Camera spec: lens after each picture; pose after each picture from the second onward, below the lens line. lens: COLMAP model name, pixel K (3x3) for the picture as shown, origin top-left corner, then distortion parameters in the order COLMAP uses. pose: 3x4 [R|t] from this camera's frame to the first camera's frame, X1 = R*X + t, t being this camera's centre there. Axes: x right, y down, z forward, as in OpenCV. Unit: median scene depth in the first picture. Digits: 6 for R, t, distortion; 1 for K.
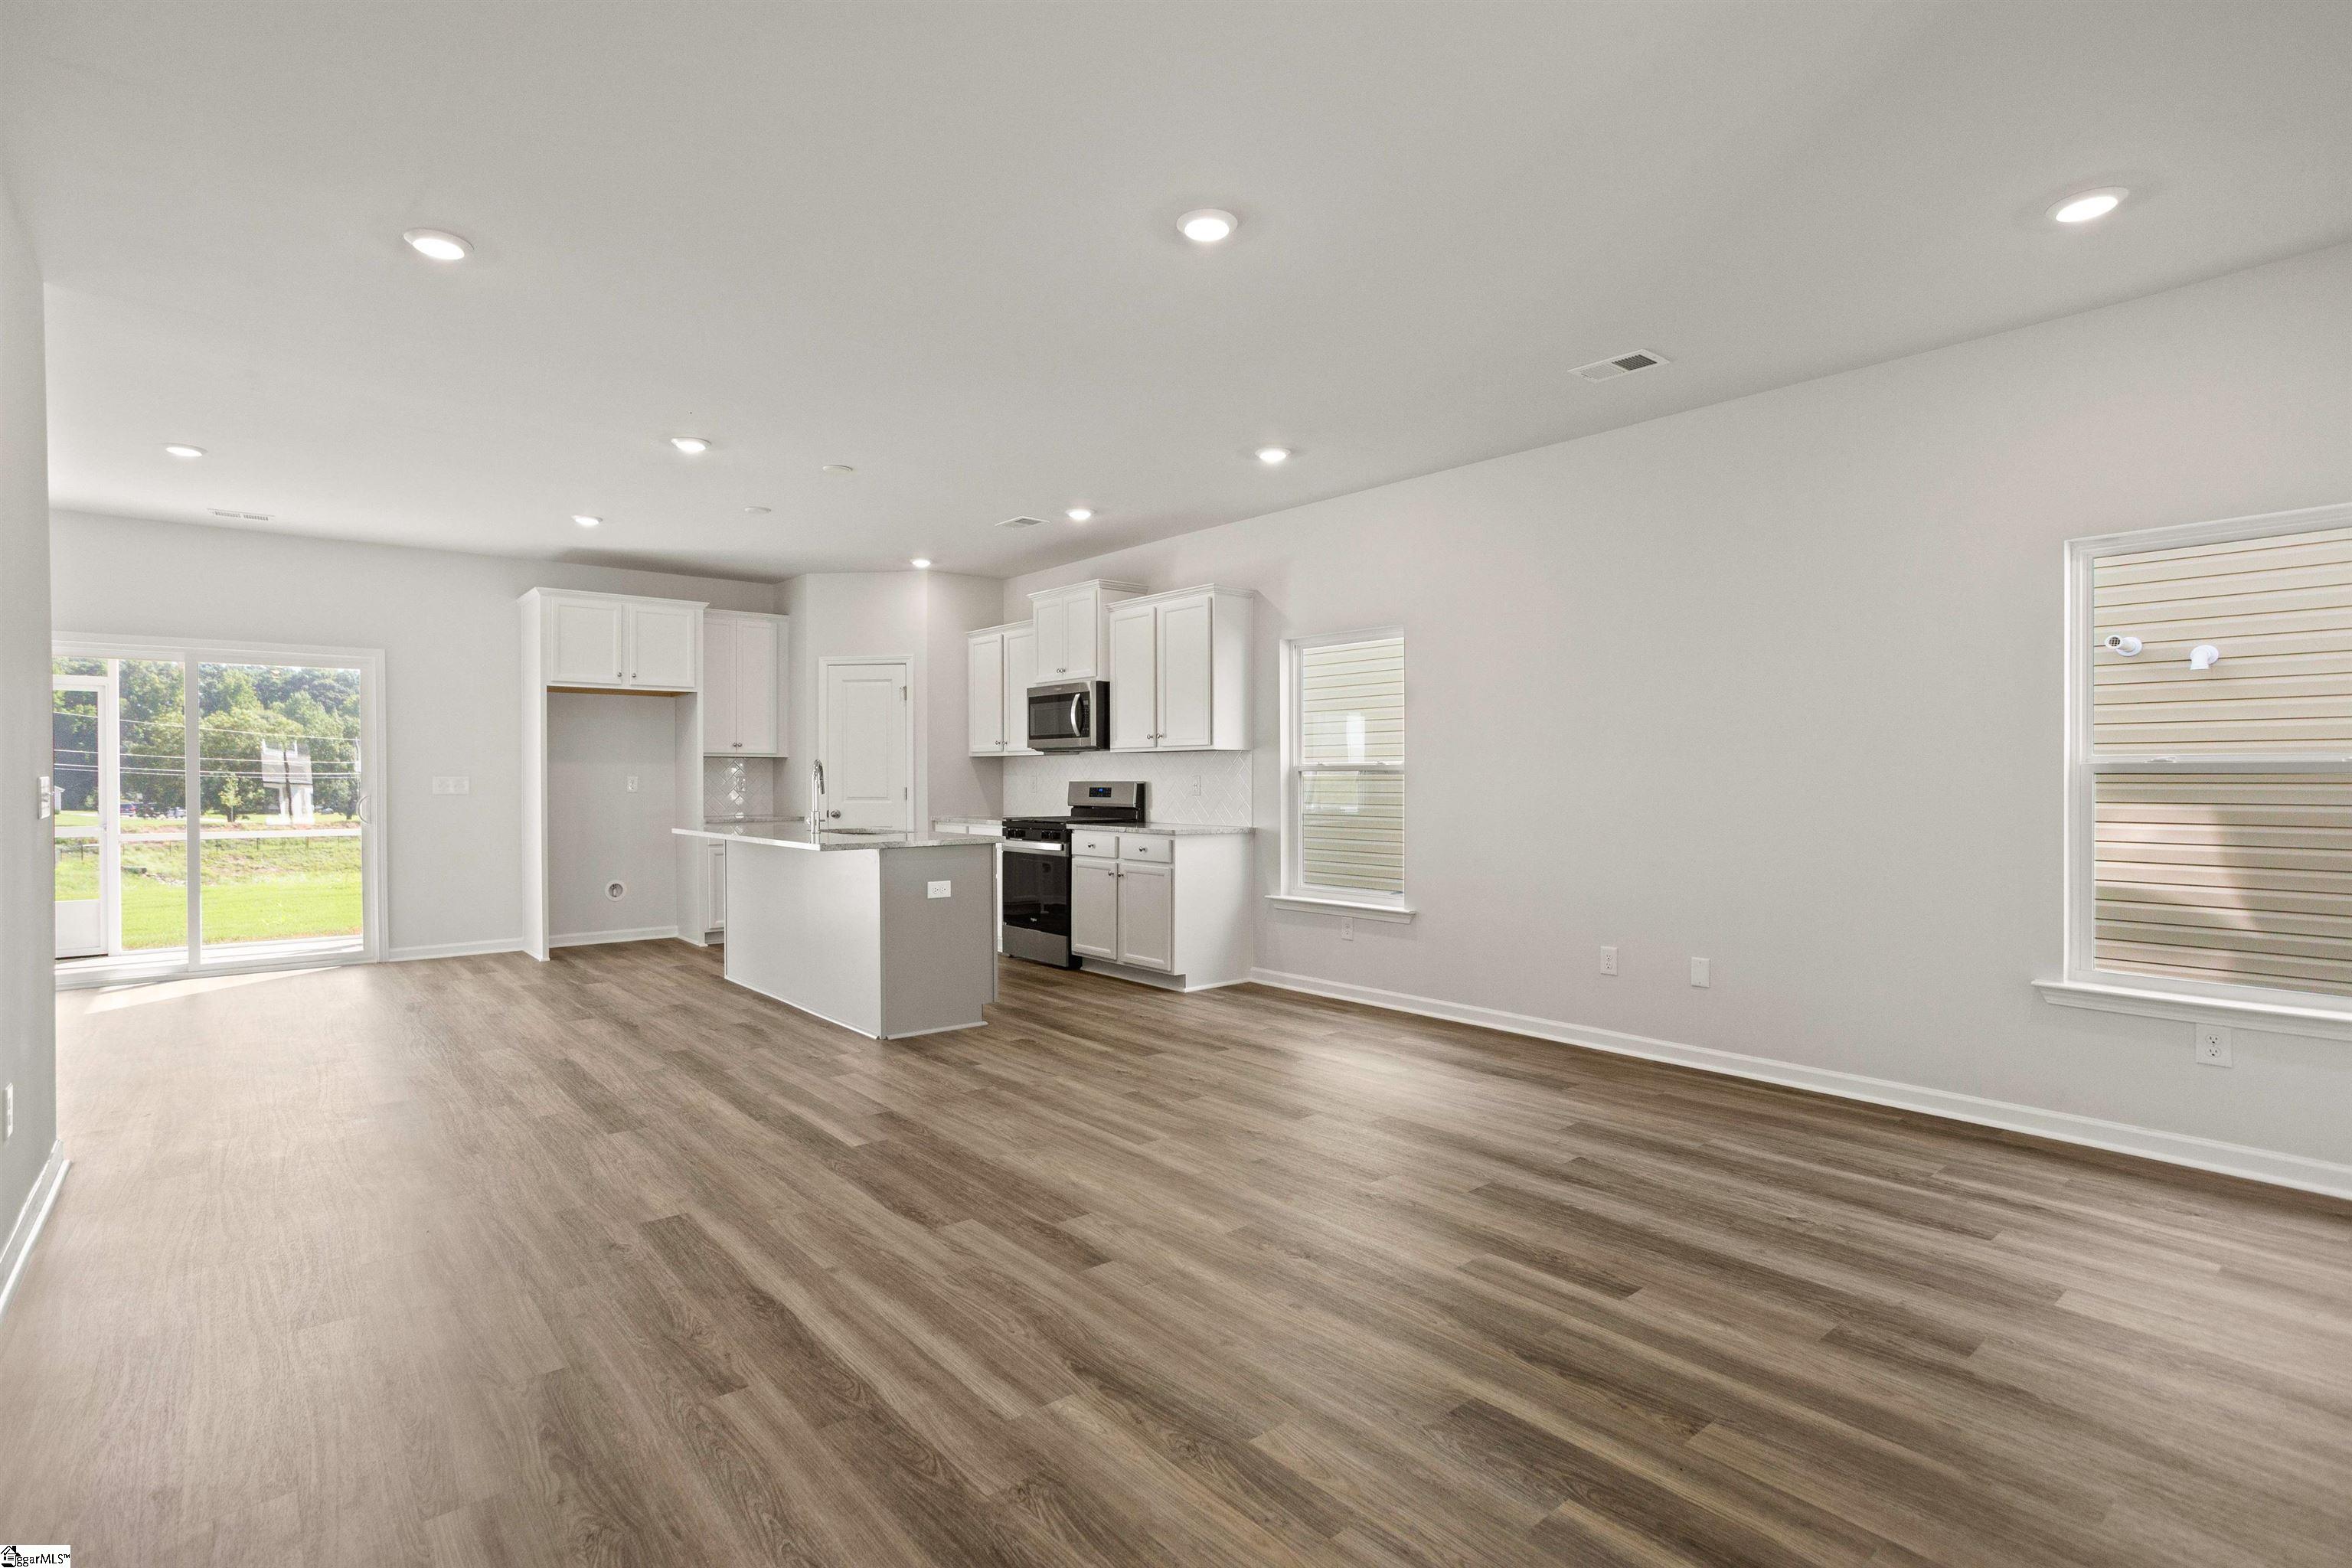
lens RADIAL K [[1149.5, 0, 1167.1], [0, 1149.5, 778.9], [0, 0, 1]] dist [-0.024258, 0.010167]
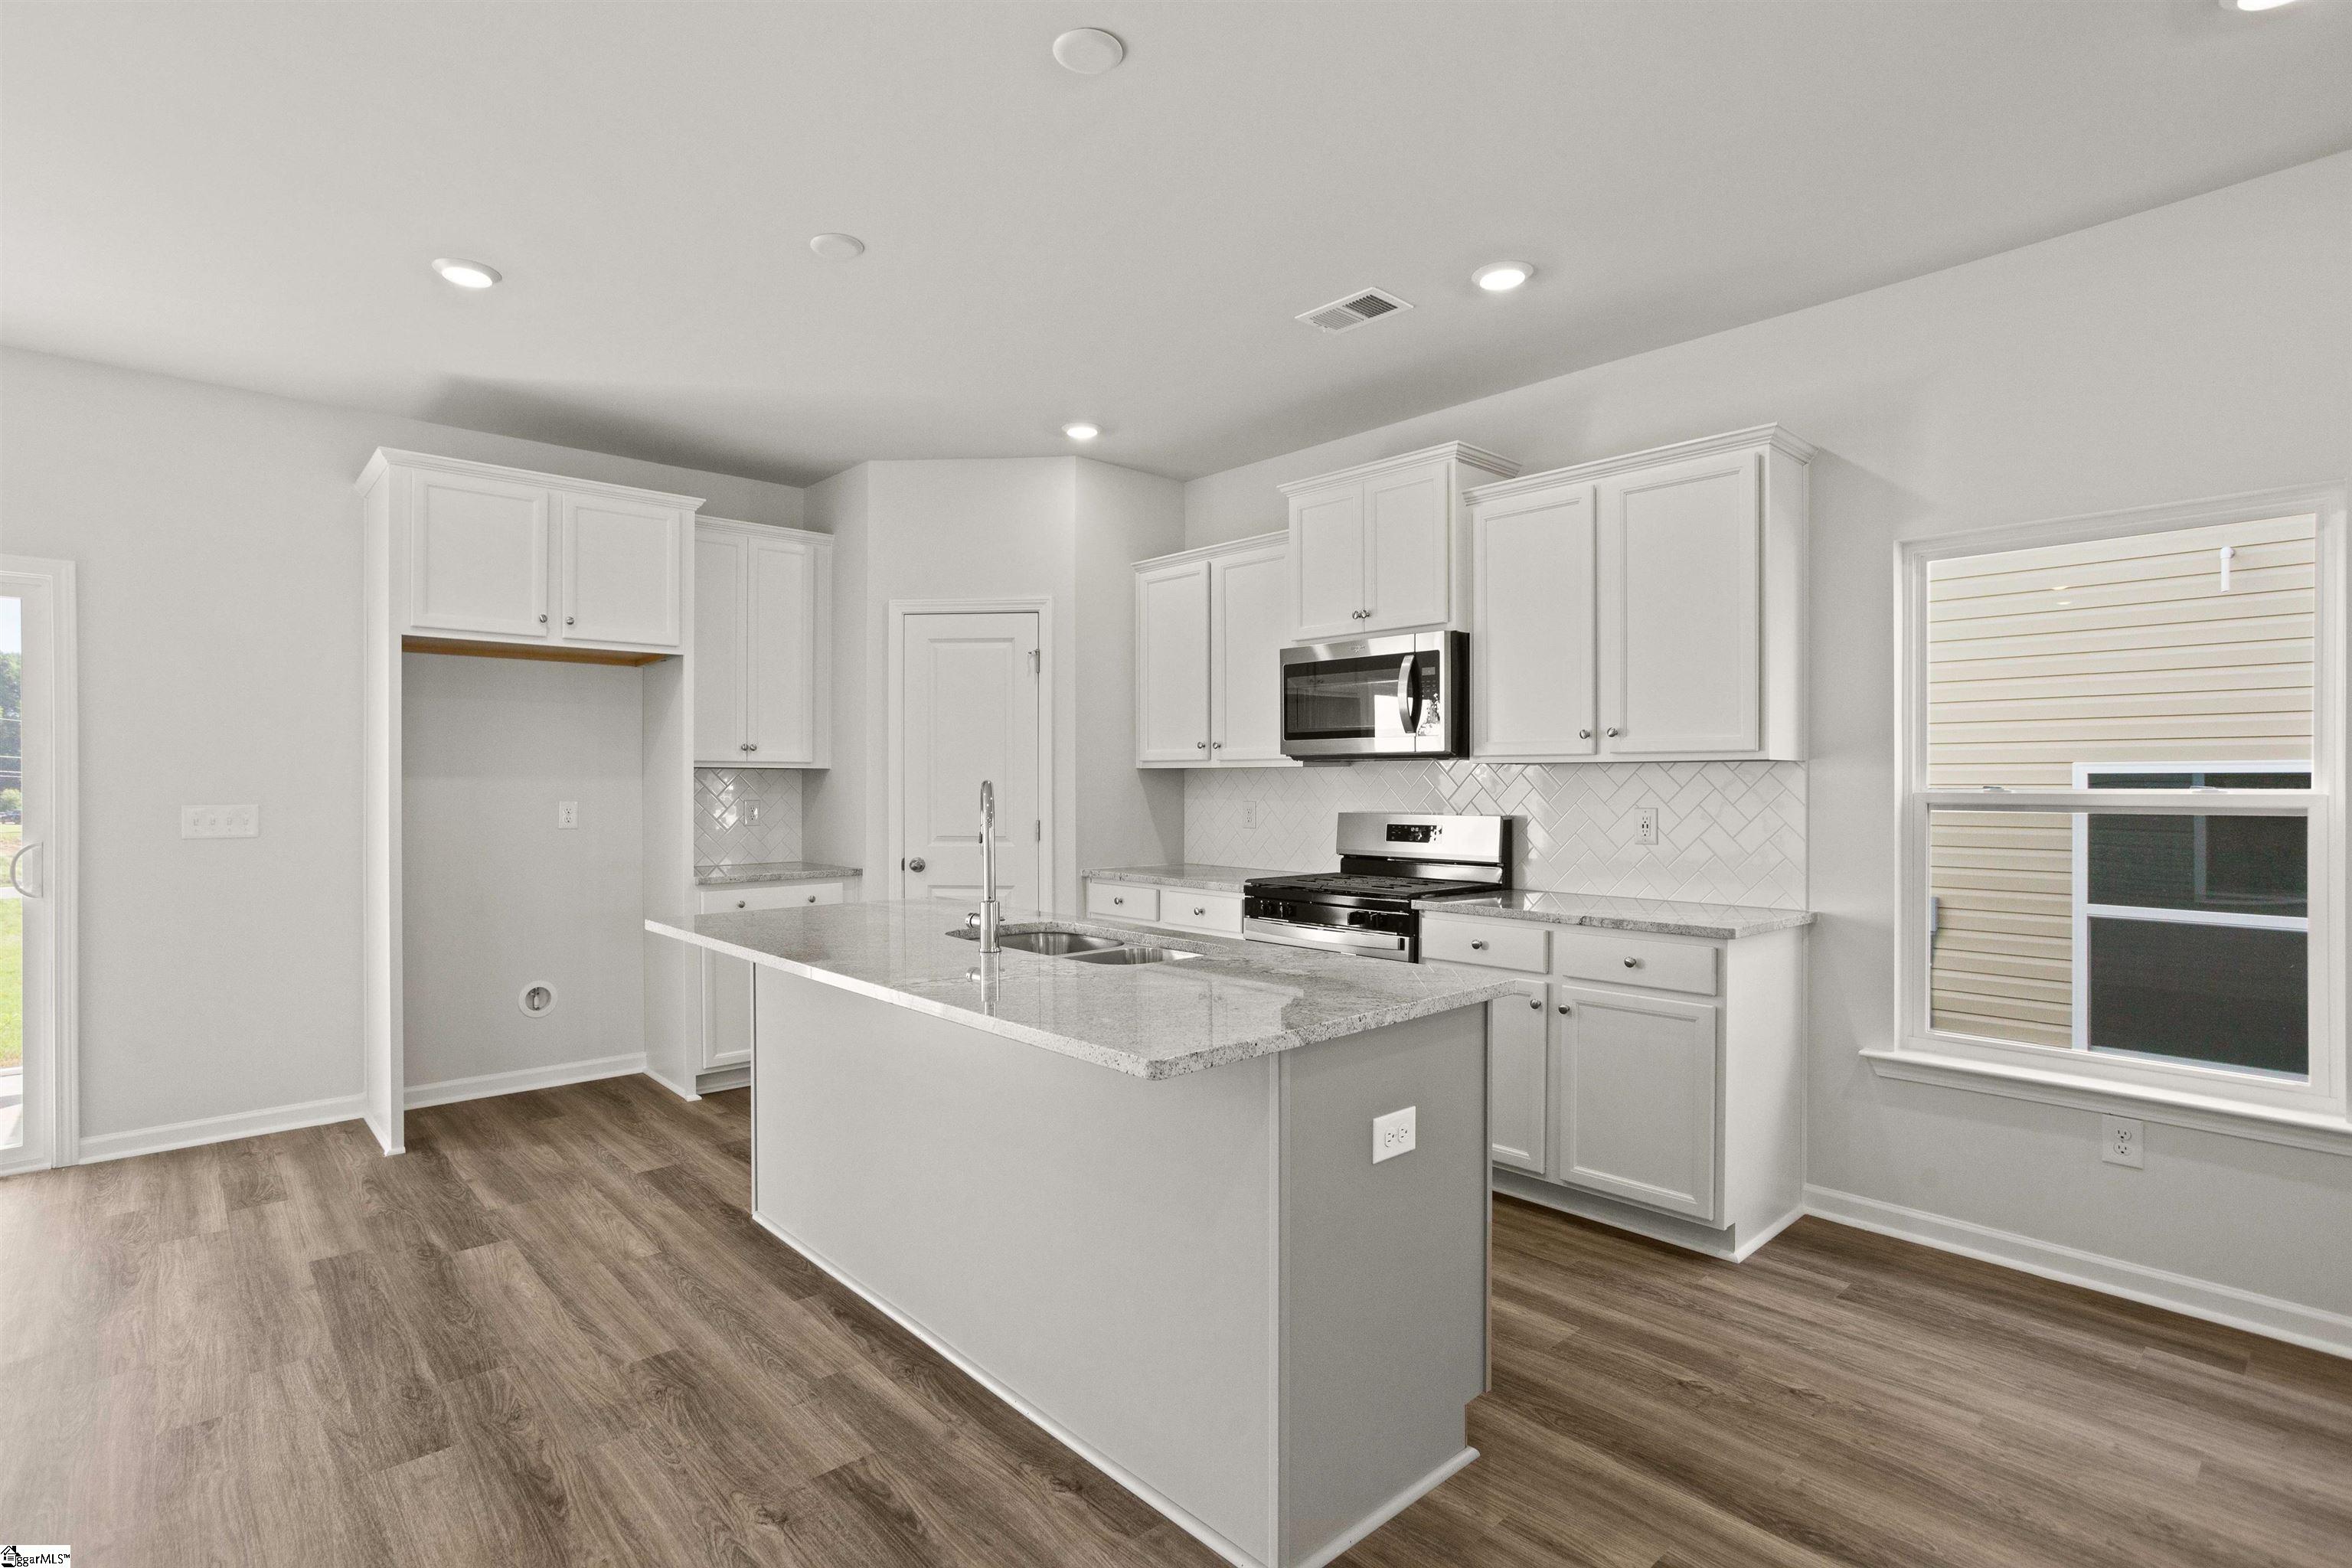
lens RADIAL K [[1149.5, 0, 1177.2], [0, 1149.5, 774.9], [0, 0, 1]] dist [-0.024258, 0.010167]
pose [[0.998882, 0.001538, 0.047251, -0.236400], [-0.001223, 0.999977, -0.006694, -0.015404], [-0.047260, 0.006629, 0.998861, 0.517135]]
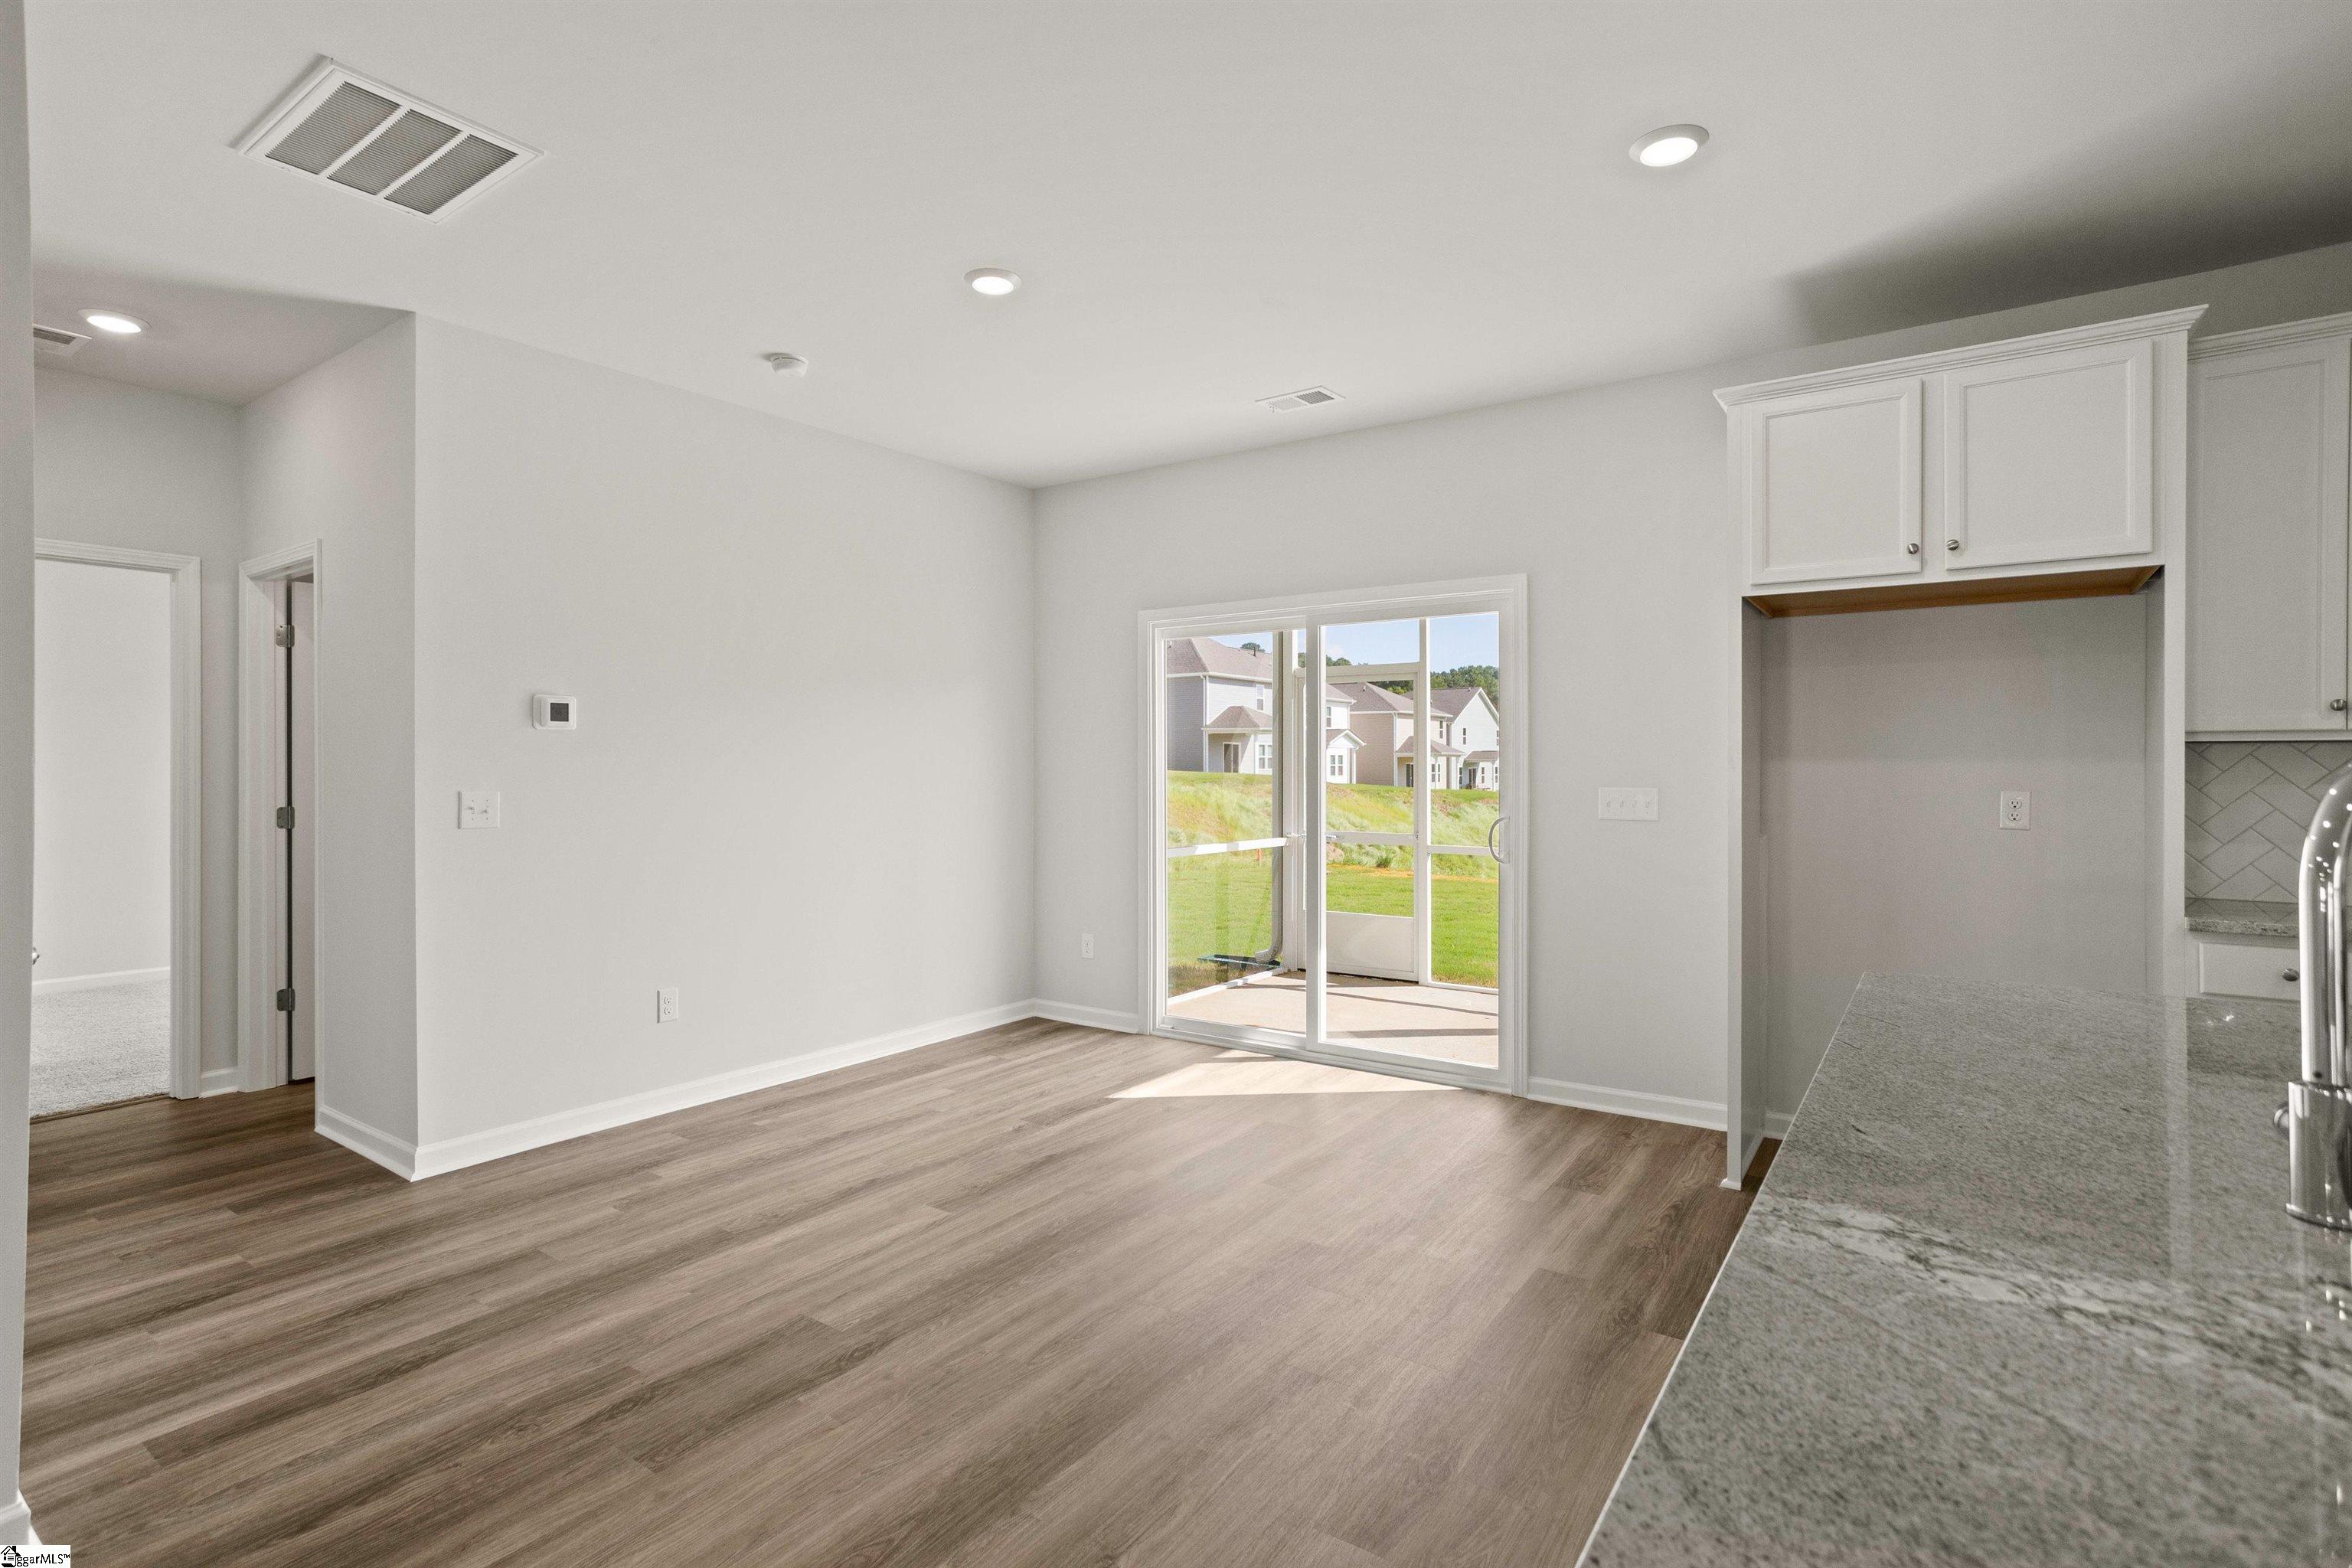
lens RADIAL K [[1149.5, 0, 1151.9], [0, 1149.5, 762.0], [0, 0, 1]] dist [-0.024258, 0.010167]
pose [[0.242406, 0.000275, -0.970175, -0.171274], [-0.000776, 1.000000, 0.000090, -0.016475], [0.970174, 0.000731, 0.242407, 0.747691]]
